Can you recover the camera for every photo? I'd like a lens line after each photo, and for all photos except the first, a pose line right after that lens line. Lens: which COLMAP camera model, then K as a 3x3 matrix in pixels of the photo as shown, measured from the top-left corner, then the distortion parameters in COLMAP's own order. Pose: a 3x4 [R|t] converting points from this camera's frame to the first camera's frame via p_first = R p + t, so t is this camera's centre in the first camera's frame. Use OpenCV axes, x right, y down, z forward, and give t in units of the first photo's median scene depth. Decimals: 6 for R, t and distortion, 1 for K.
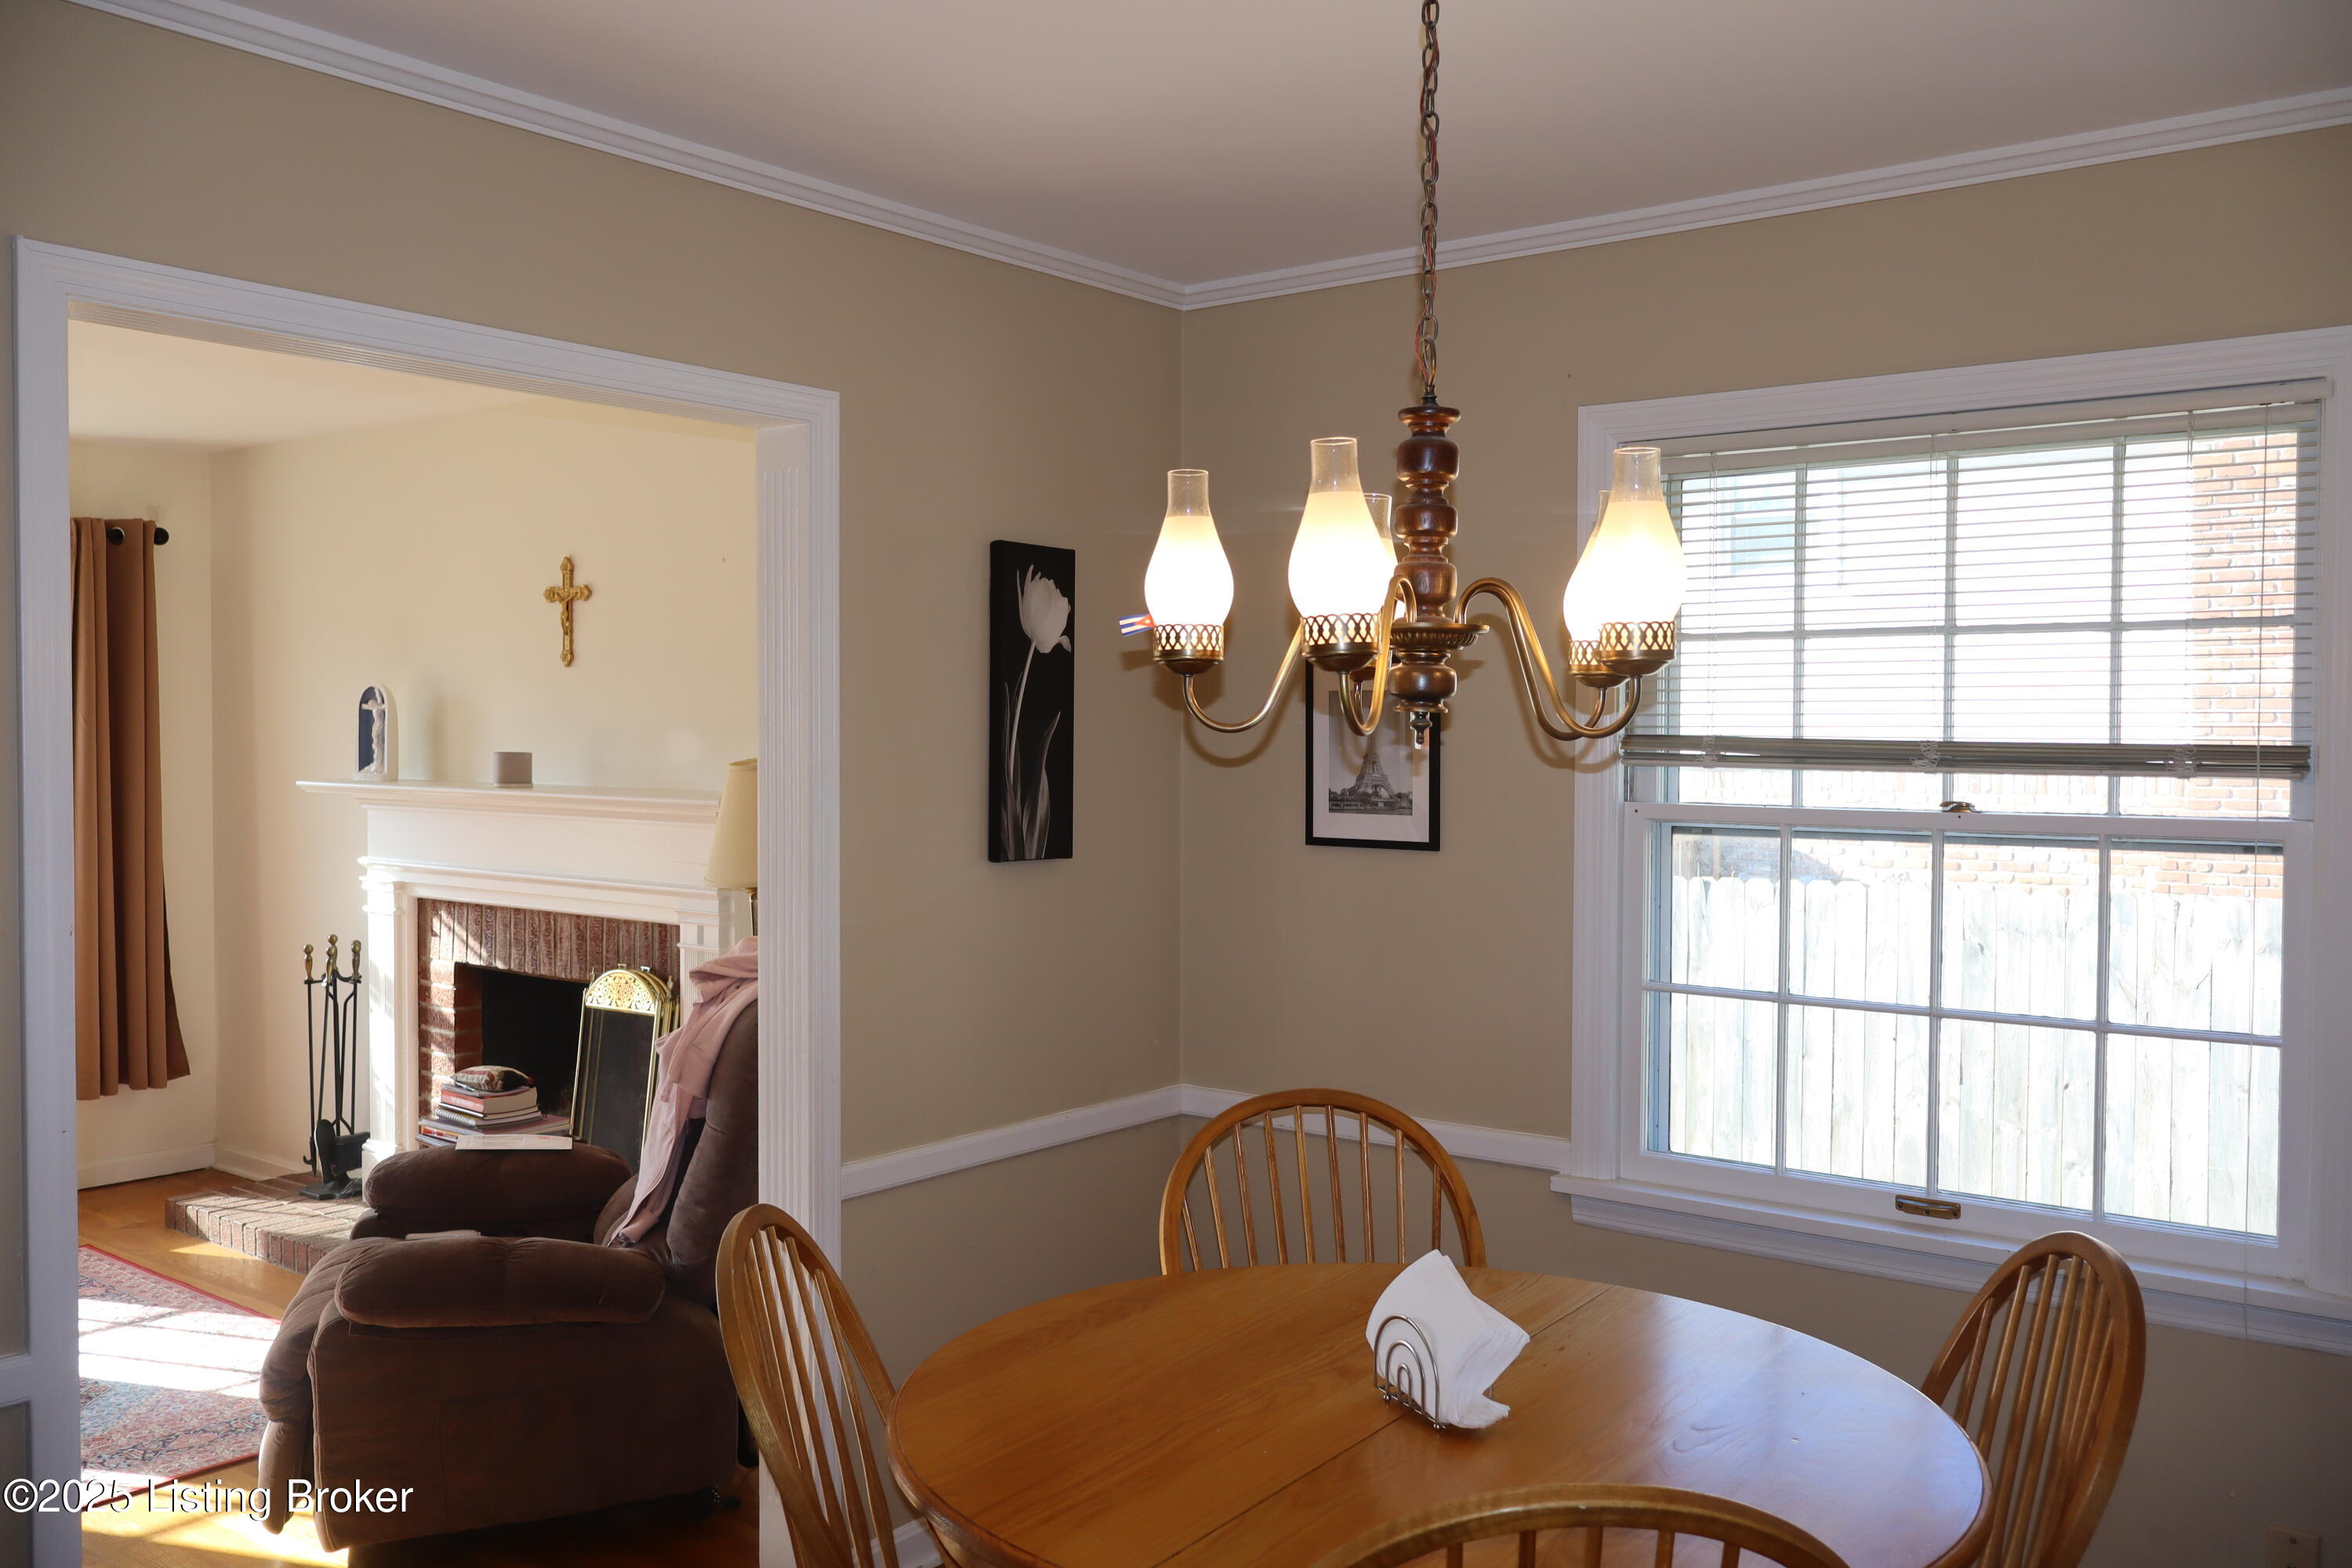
lens RADIAL K [[1963.9, 0, 1177.7], [0, 1963.9, 774.9], [0, 0, 1]] dist [0.012301, -0.020312]
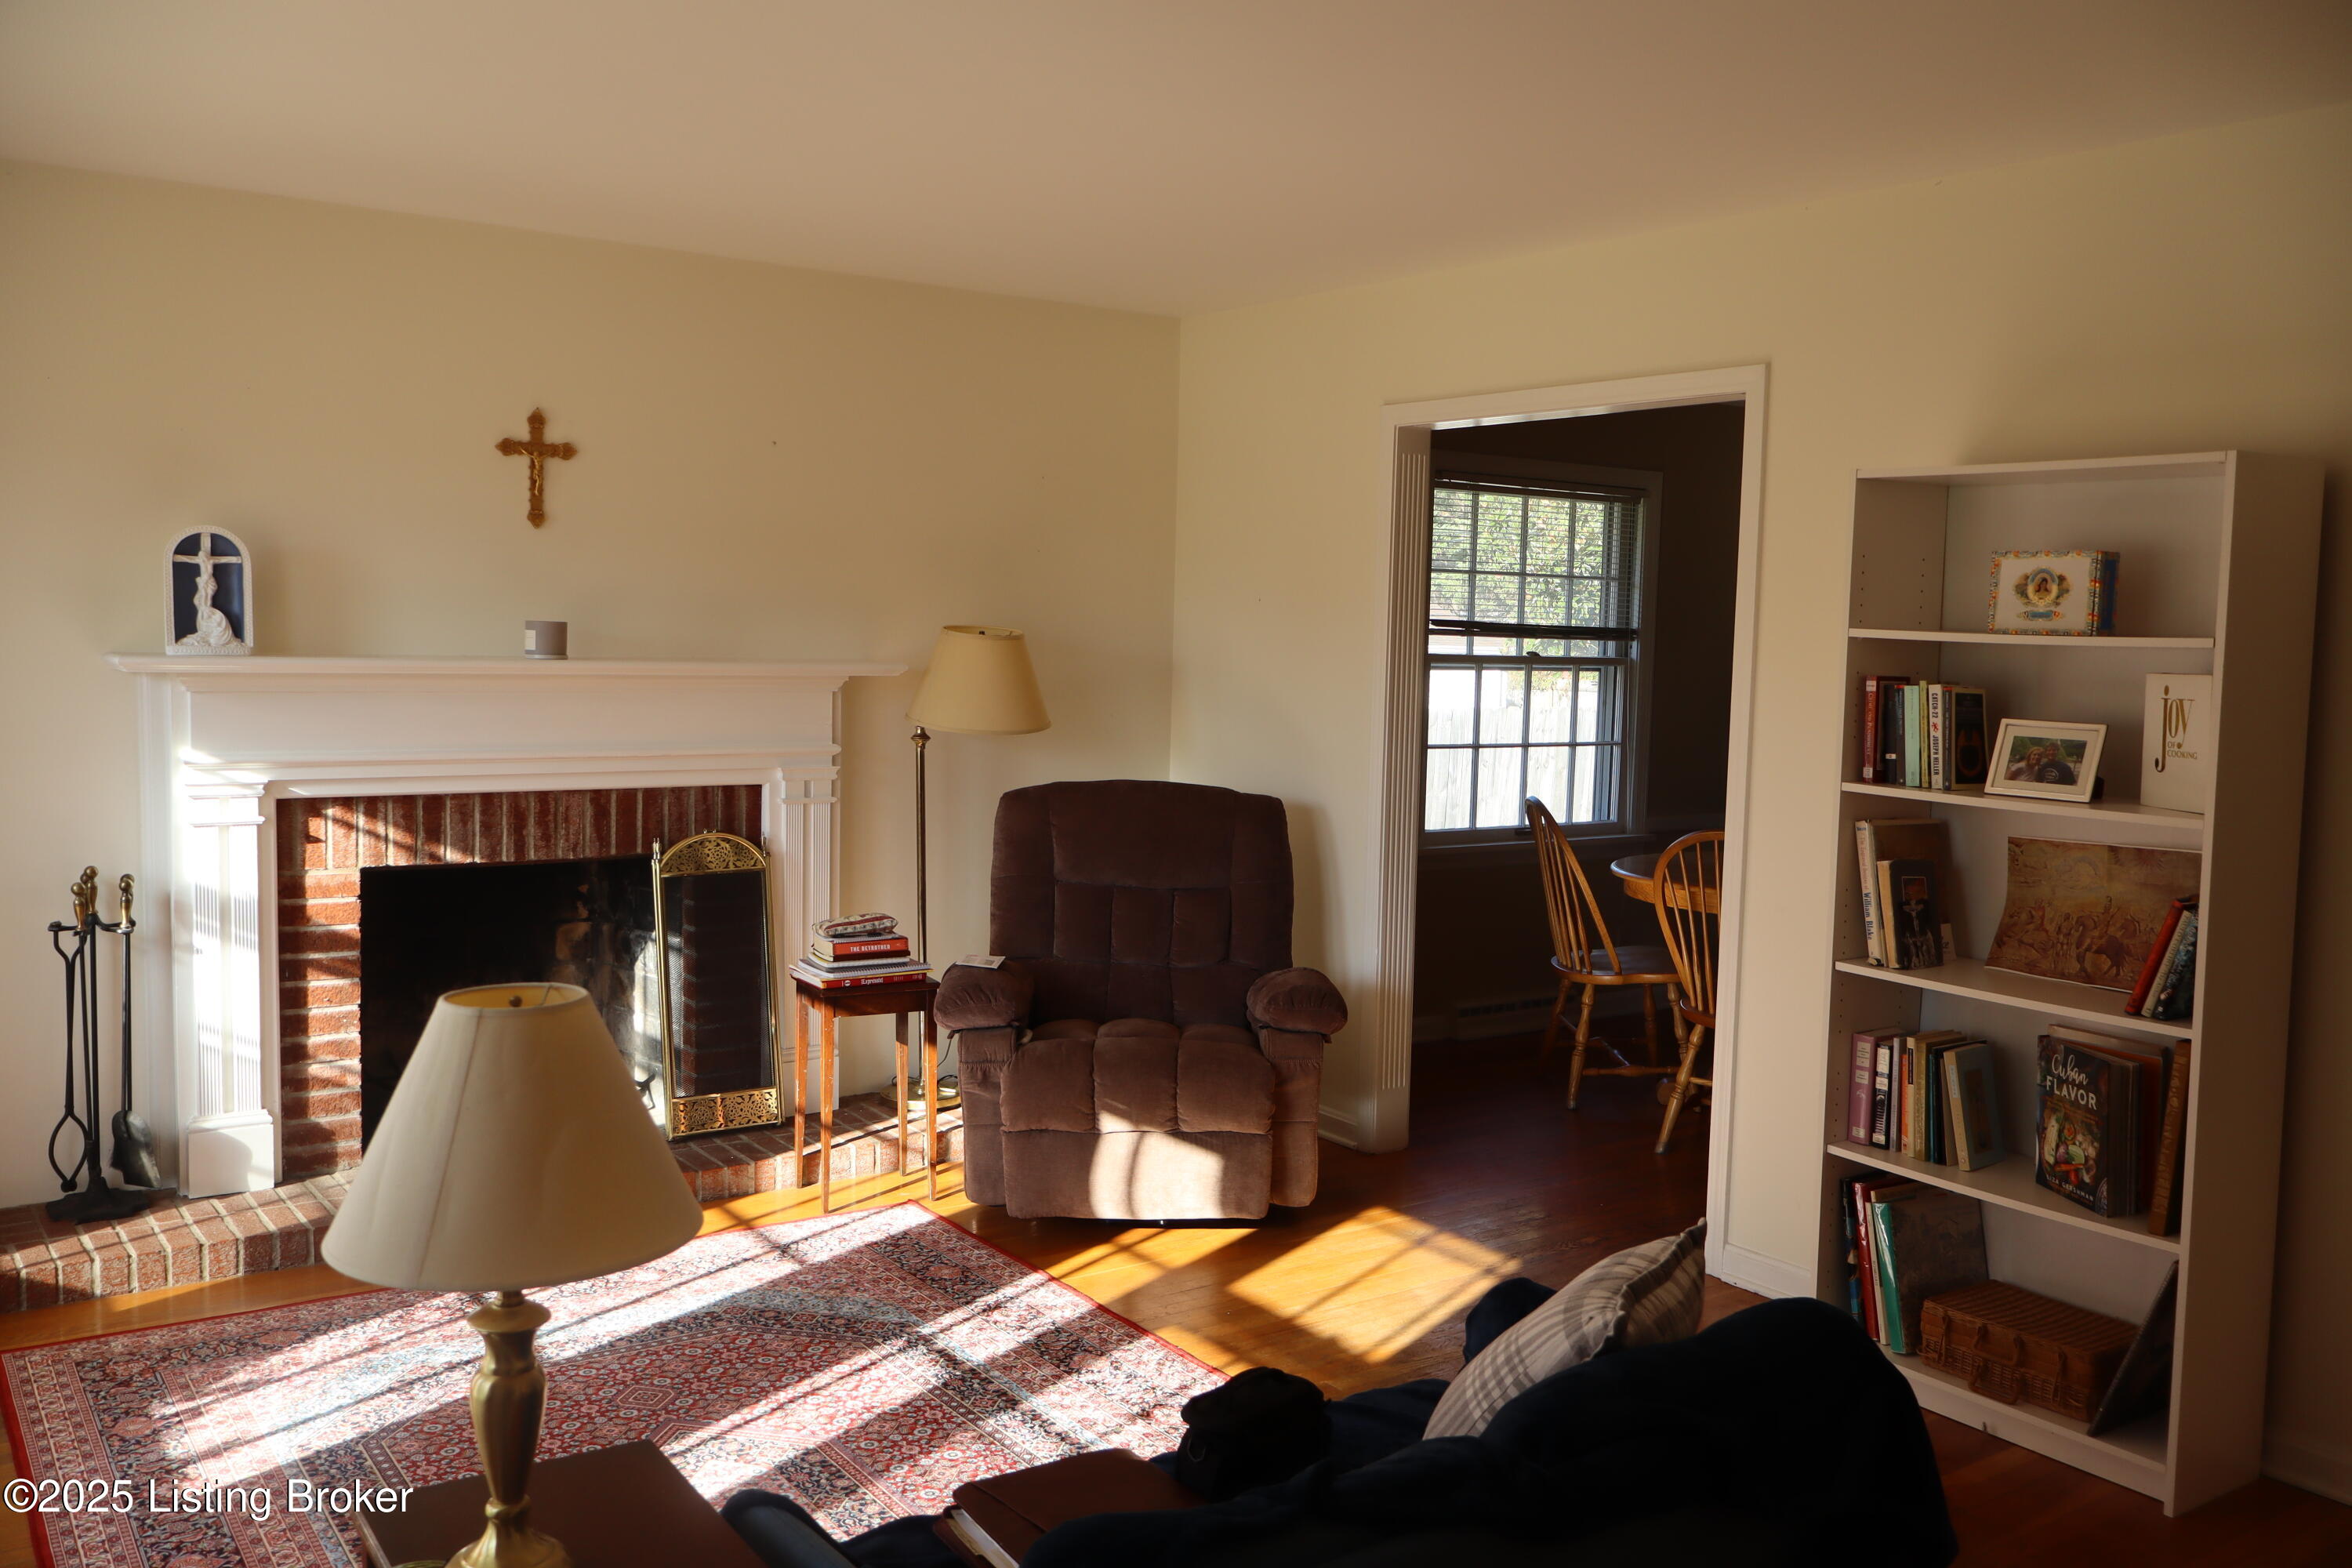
lens RADIAL K [[1963.9, 0, 1184.2], [0, 1963.9, 771.1], [0, 0, 1]] dist [0.012301, -0.020312]
pose [[0.282055, -0.070168, 0.956829, -1.810147], [0.001629, 0.997355, 0.072660, -0.012234], [-0.959397, -0.018935, 0.281423, 0.715455]]
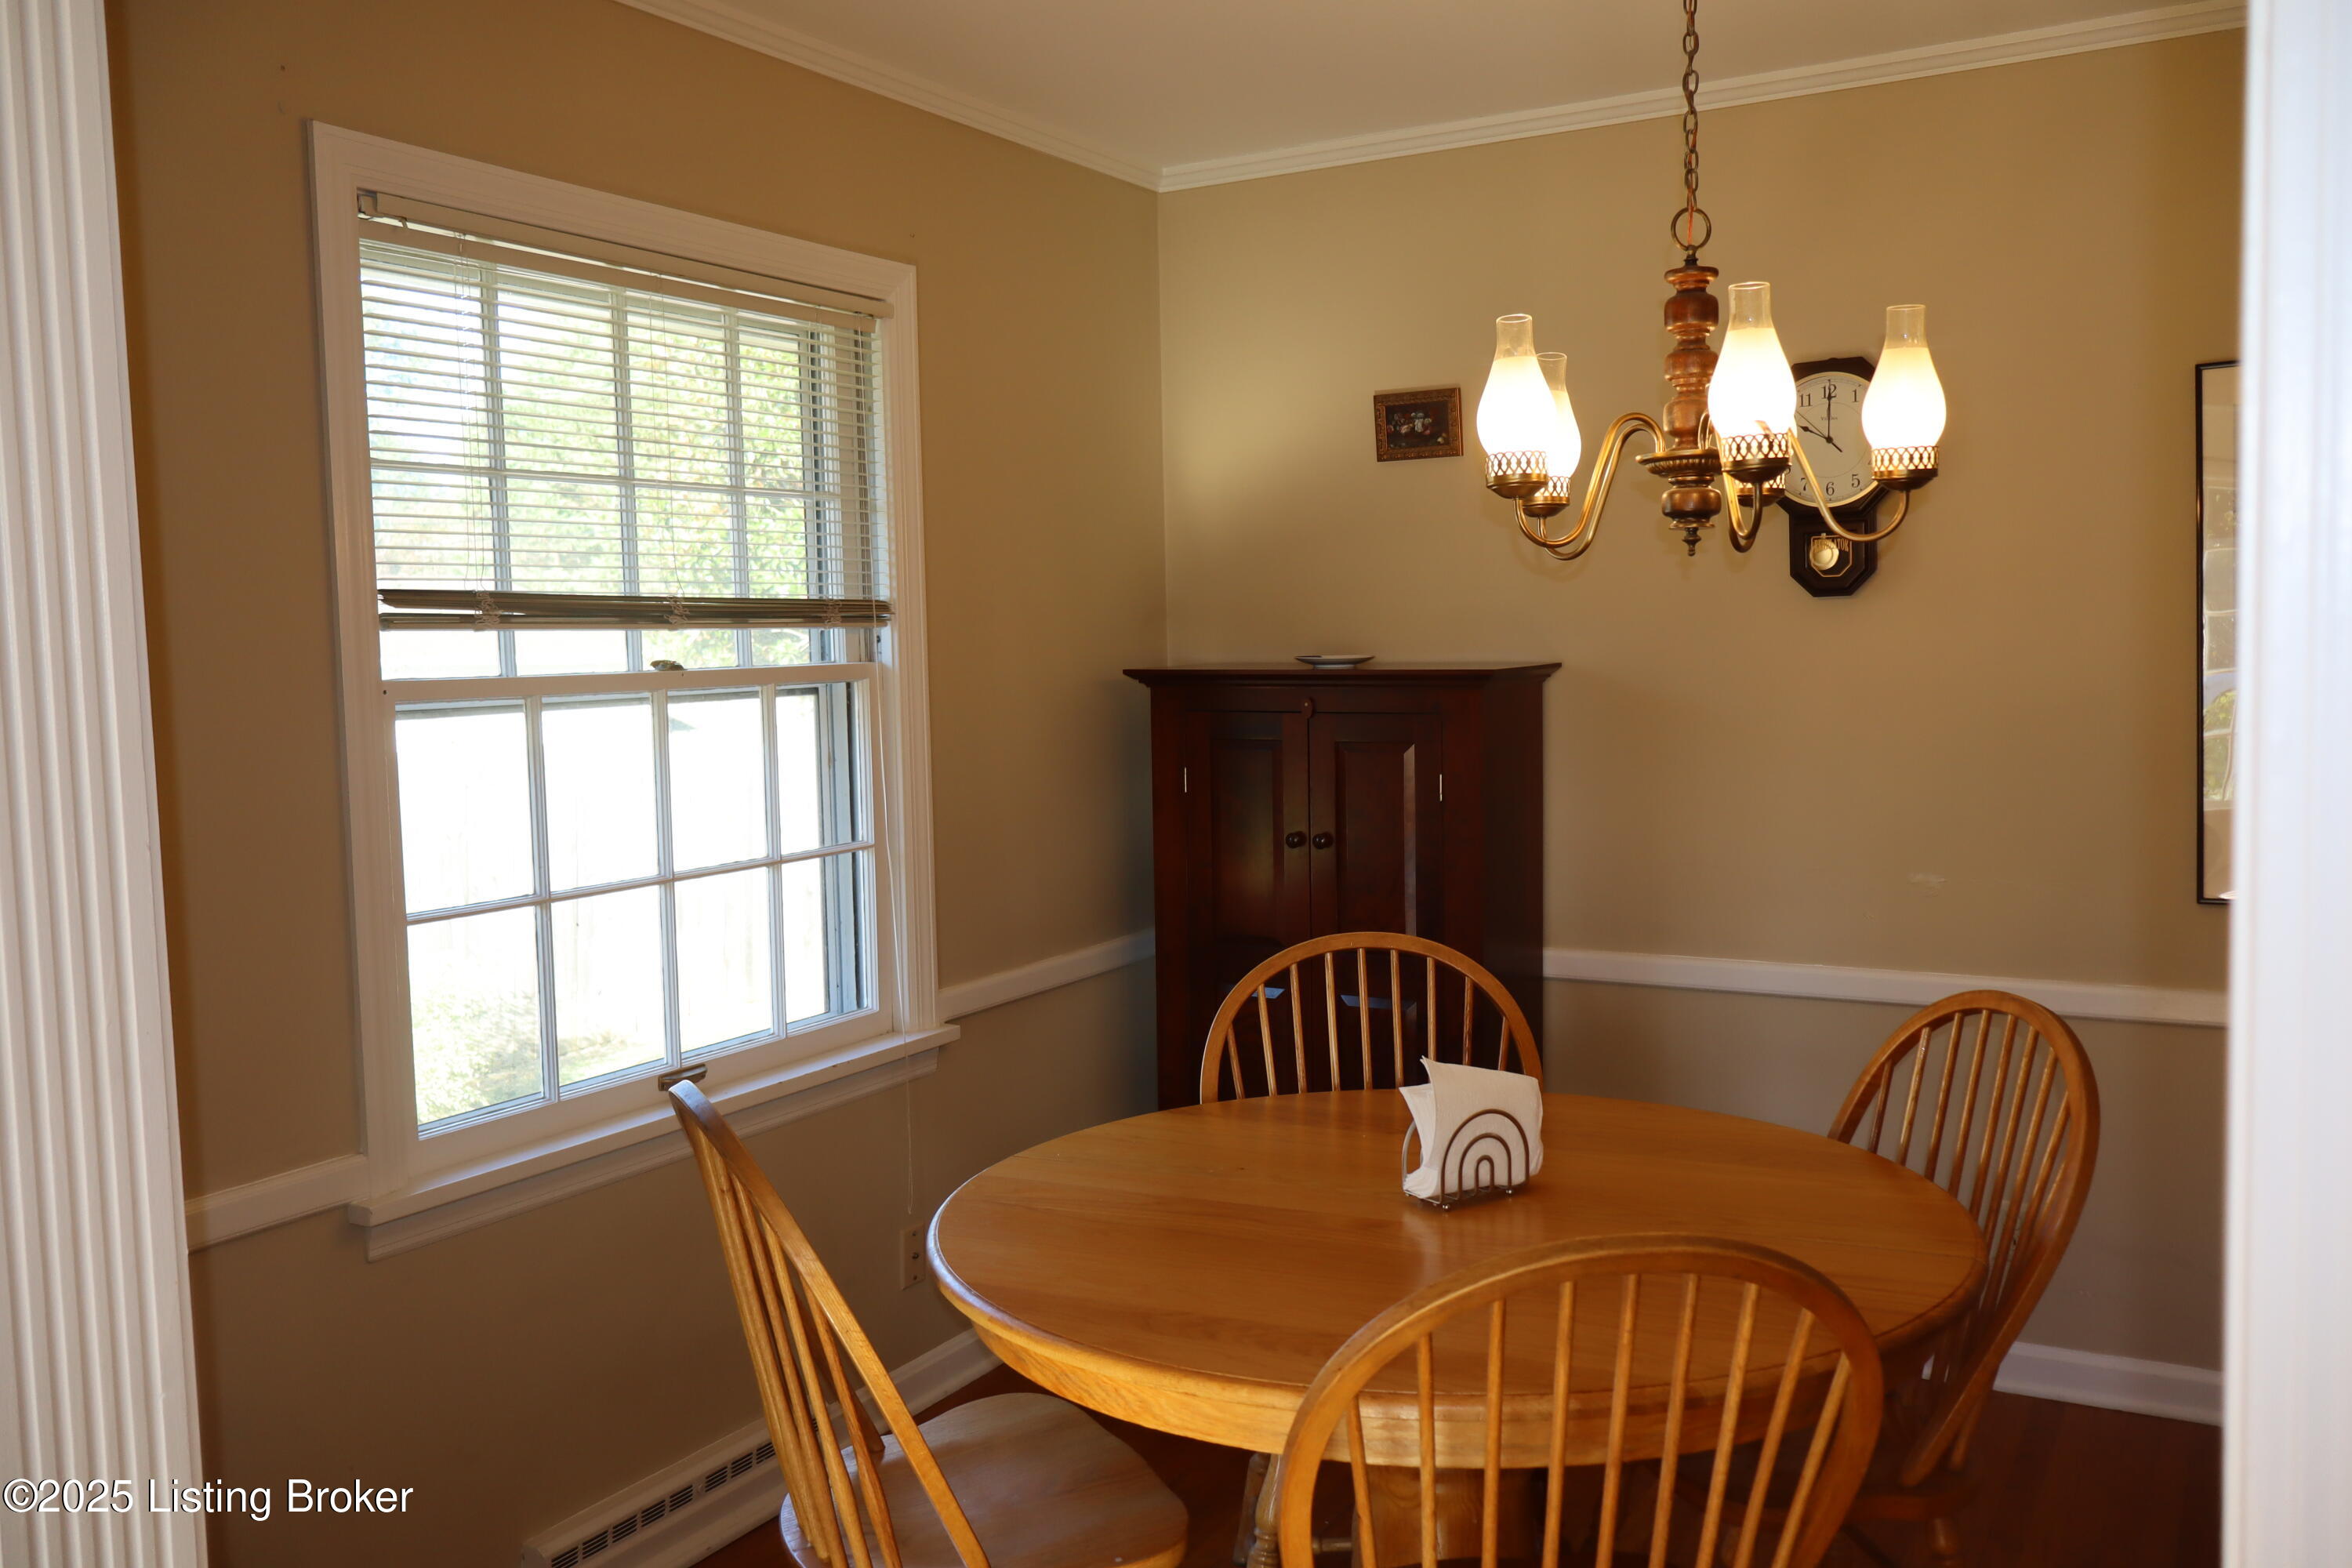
lens RADIAL K [[1963.9, 0, 1176.8], [0, 1963.9, 791.6], [0, 0, 1]] dist [0.012301, -0.020312]
pose [[-0.132926, -0.086287, 0.987363, -0.576697], [0.046809, 0.994545, 0.093216, 0.000953], [-0.990020, 0.058608, -0.128161, 0.841709]]
